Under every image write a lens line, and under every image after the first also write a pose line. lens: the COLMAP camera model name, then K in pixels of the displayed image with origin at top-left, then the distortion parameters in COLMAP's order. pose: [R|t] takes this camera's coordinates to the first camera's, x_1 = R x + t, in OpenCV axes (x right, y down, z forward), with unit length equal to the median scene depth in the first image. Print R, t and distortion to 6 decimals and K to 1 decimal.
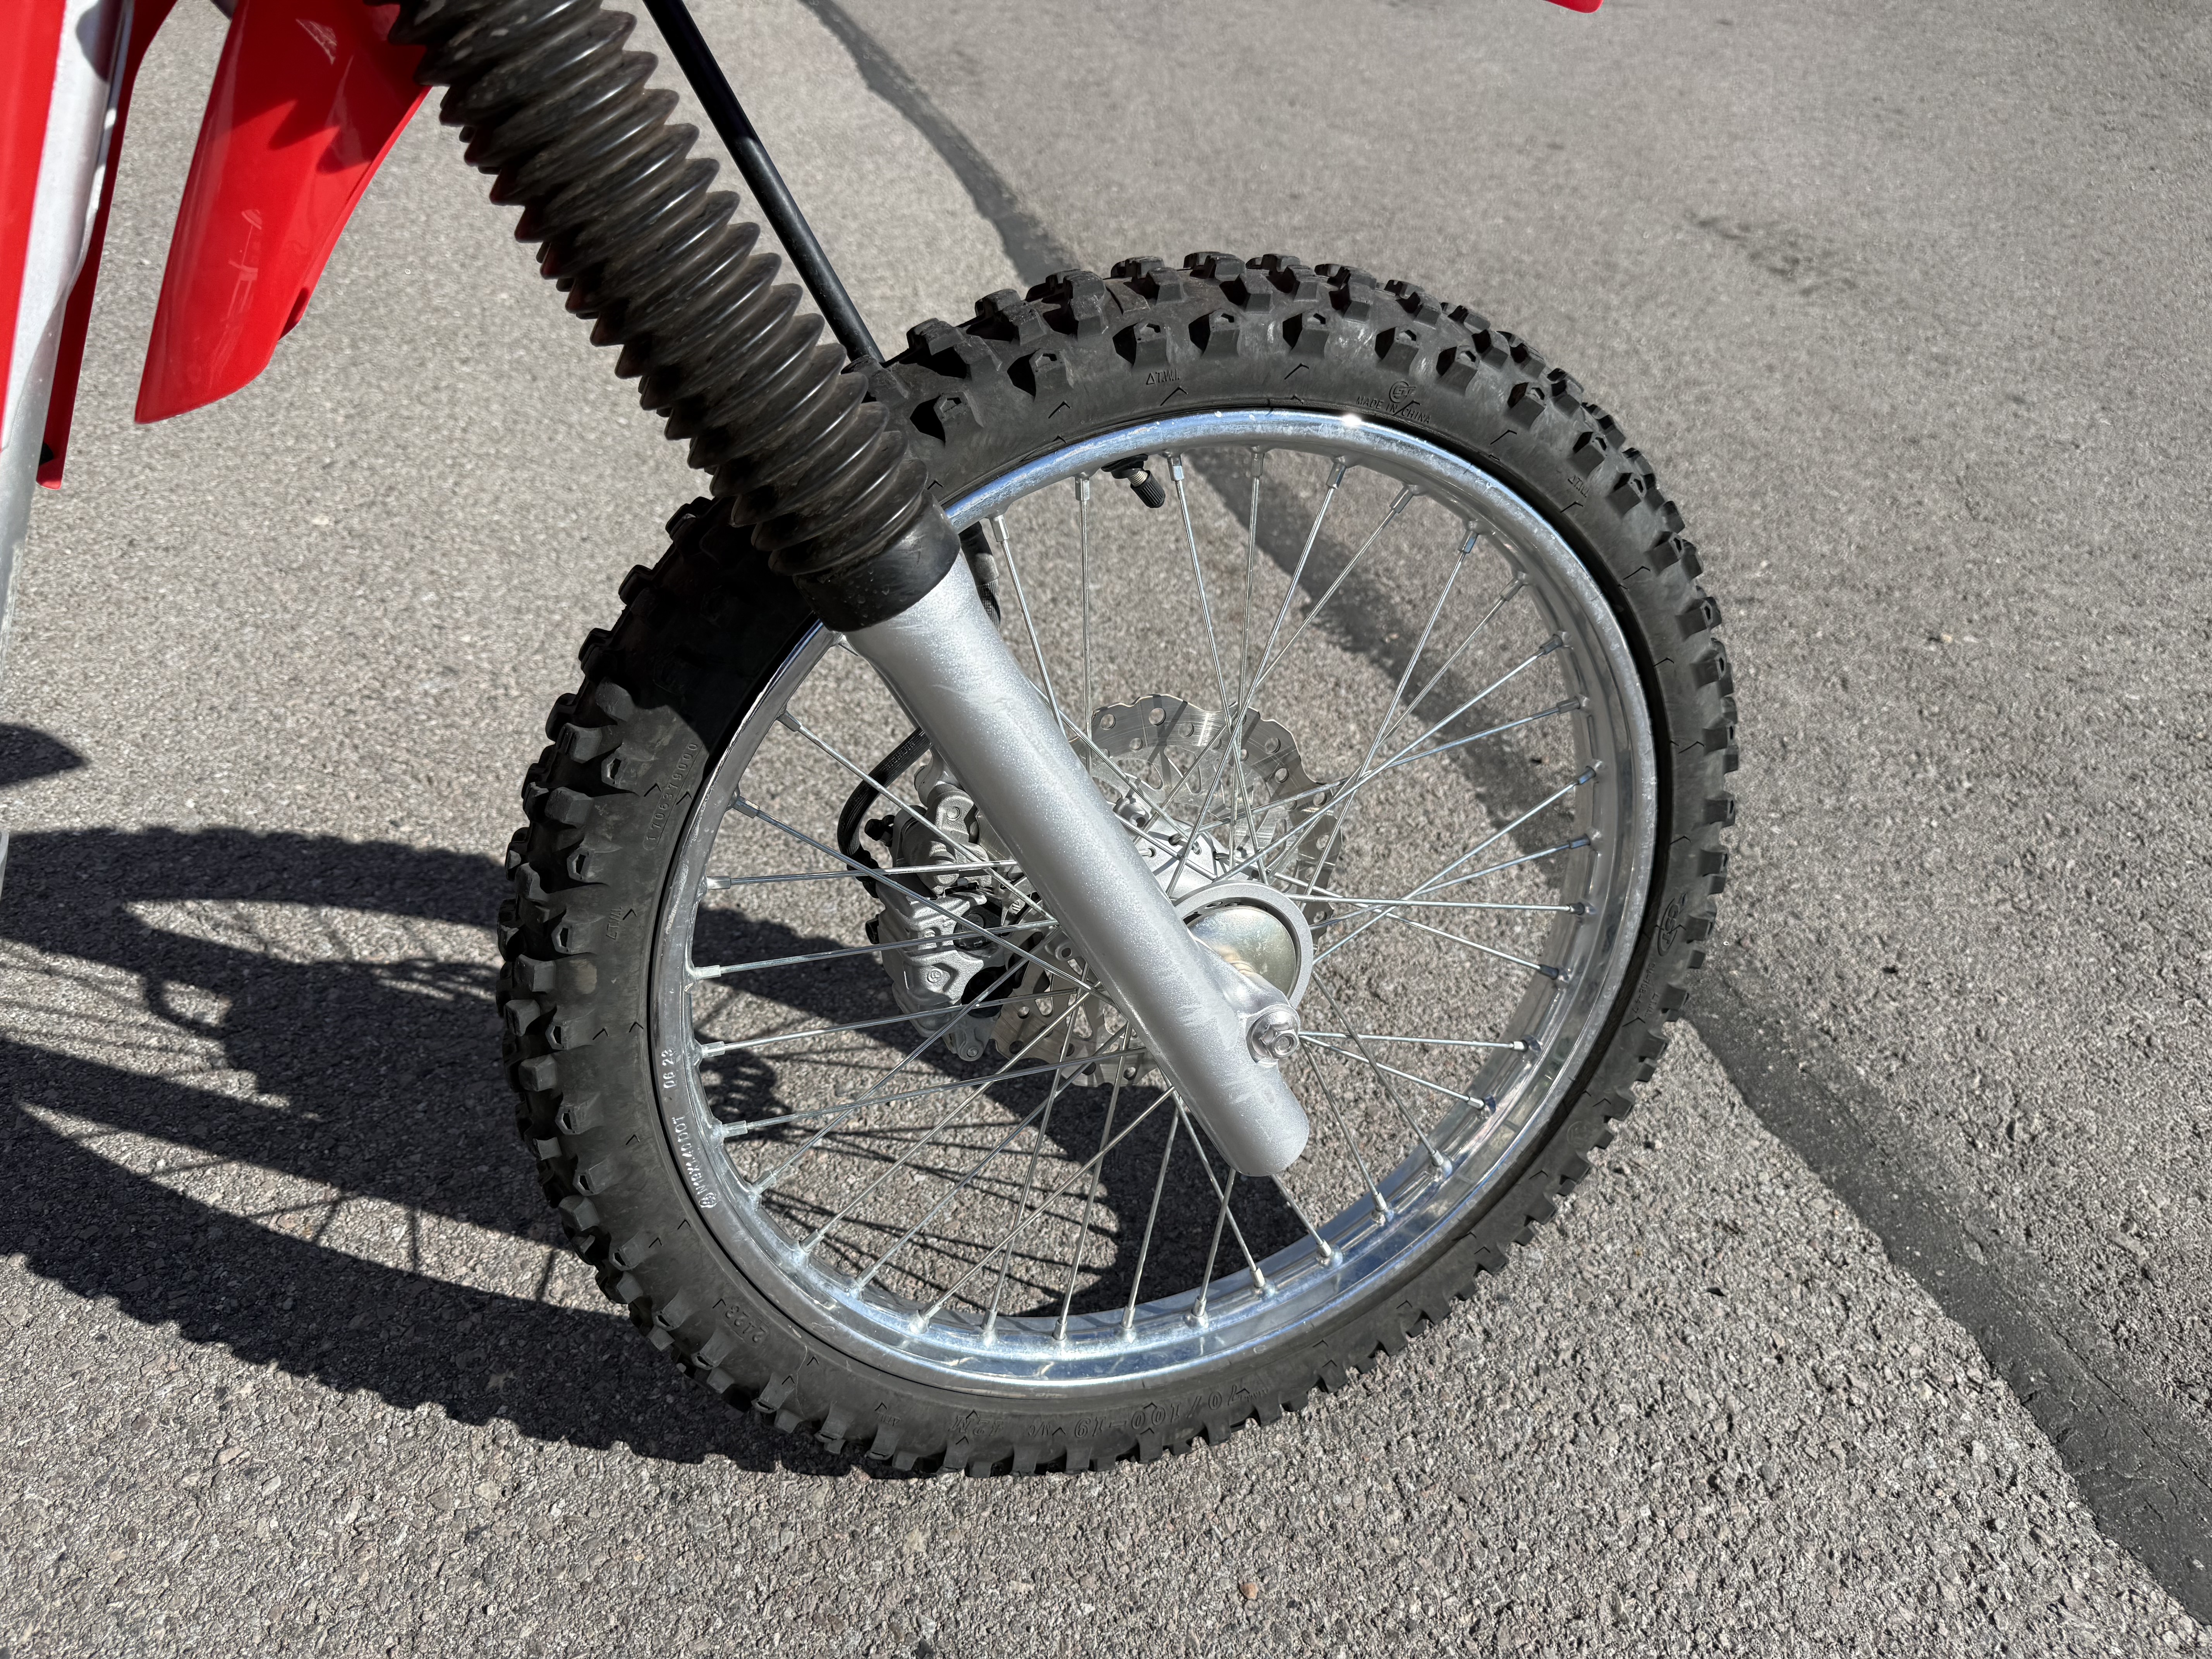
lens RADIAL K [[1582.3, 0, 1122.0], [0, 1582.3, 831.0], [0, 0, 1]] dist [-0.000951, -0.008969]
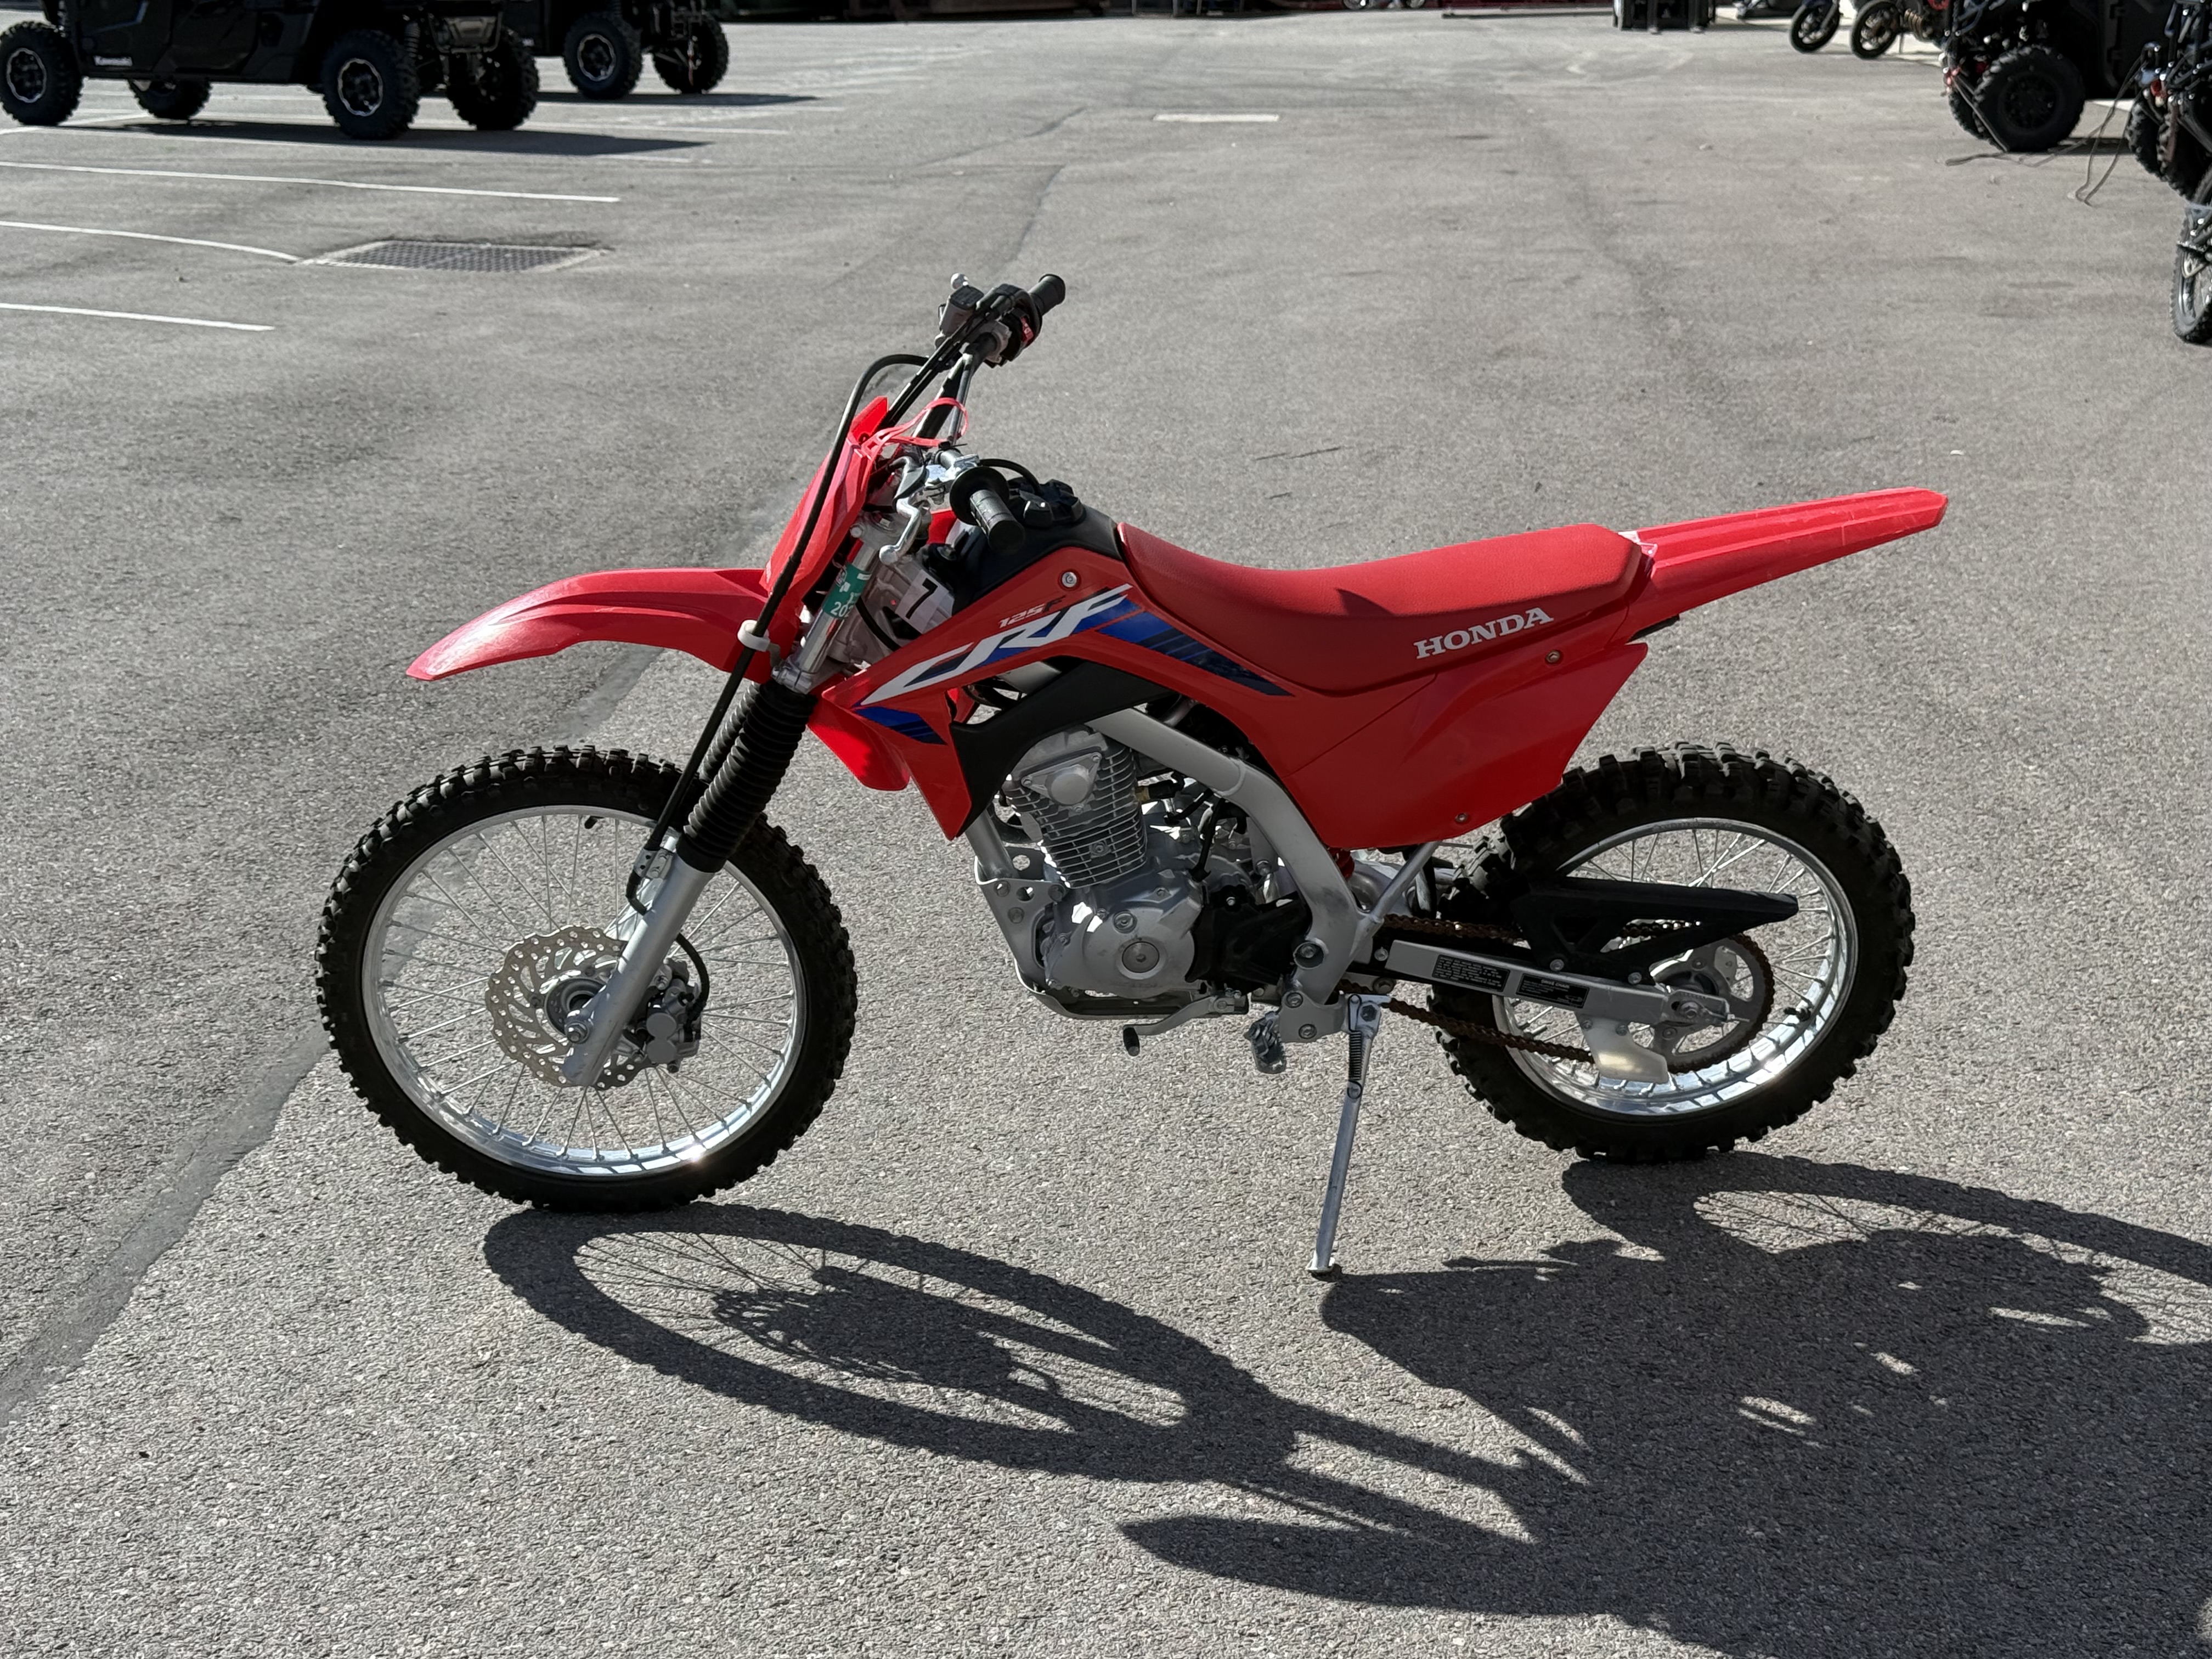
lens RADIAL K [[3181.5, 0, 1106.0], [0, 3181.5, 829.5], [0, 0, 1]] dist [0.150350, -0.023580]
pose [[-0.925282, -0.169283, 0.339405, -1.607667], [0.171805, 0.610725, 0.772980, -2.590957], [-0.338135, 0.773536, -0.536009, 2.209138]]
